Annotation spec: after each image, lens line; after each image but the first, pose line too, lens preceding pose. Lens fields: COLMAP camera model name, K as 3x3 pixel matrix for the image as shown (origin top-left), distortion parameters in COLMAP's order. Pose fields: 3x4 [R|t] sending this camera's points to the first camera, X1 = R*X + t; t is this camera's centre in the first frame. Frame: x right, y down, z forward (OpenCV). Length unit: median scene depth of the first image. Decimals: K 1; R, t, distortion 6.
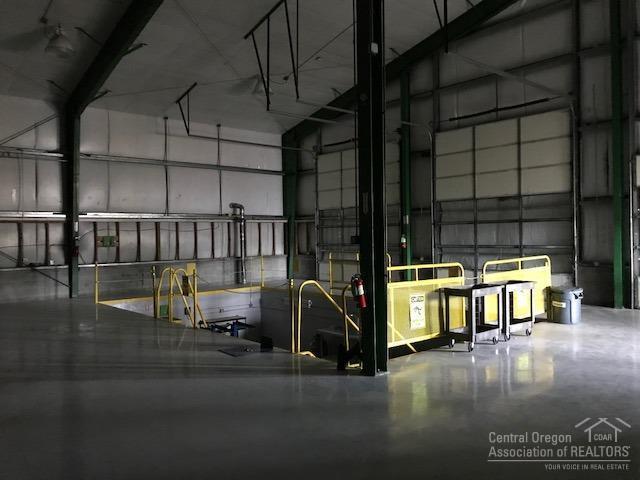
lens RADIAL K [[518.7, 0, 320.0], [0, 518.7, 240.0], [0, 0, 1]] dist [0.003566, -0.002015]
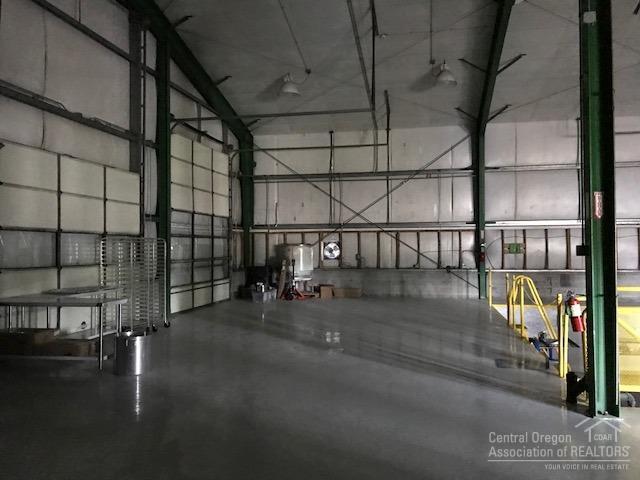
lens RADIAL K [[518.7, 0, 320.0], [0, 518.7, 240.0], [0, 0, 1]] dist [0.003566, -0.002015]
pose [[0.598463, 0.000362, -0.801150, 0.201796], [-0.010197, 0.999922, -0.007166, -0.002715], [0.801086, 0.012458, 0.598420, 0.065823]]
